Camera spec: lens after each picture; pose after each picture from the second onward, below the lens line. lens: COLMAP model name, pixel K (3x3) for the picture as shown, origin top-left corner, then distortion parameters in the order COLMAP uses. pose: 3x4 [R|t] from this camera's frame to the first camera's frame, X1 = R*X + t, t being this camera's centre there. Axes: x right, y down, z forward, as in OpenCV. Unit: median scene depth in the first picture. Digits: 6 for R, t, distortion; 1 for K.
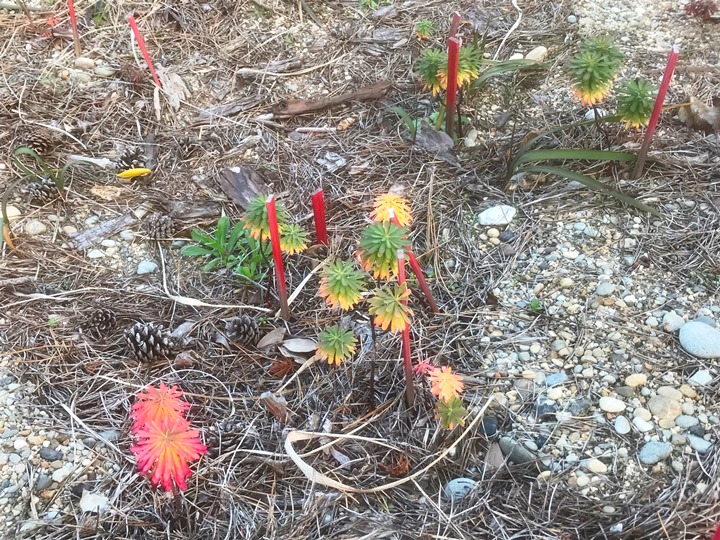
lens RADIAL K [[841.1, 0, 359.7], [0, 841.1, 270.6], [0, 0, 1]] dist [0.014458, 0.000000]
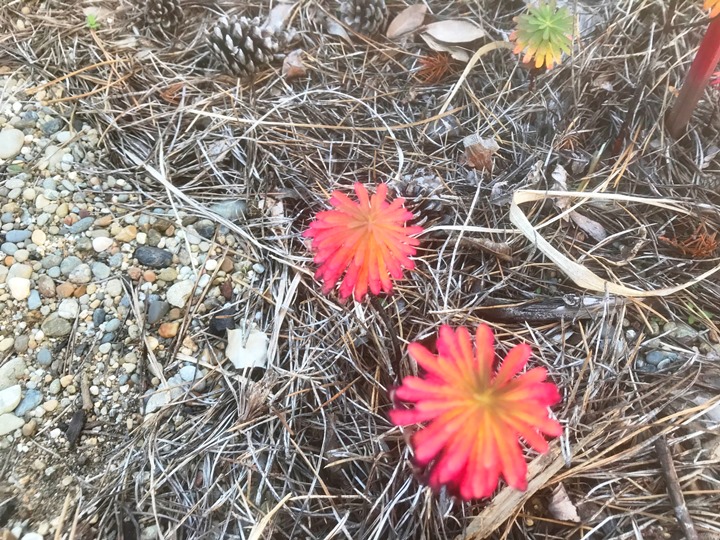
lens RADIAL K [[601.9, 0, 359.1], [0, 601.9, 269.0], [0, 0, 1]] dist [0.002877, -0.003142]
pose [[0.996753, -0.079876, 0.010195, -0.195004], [0.063574, 0.858321, 0.509159, -0.002206], [-0.049420, -0.506857, 0.860612, 0.536133]]
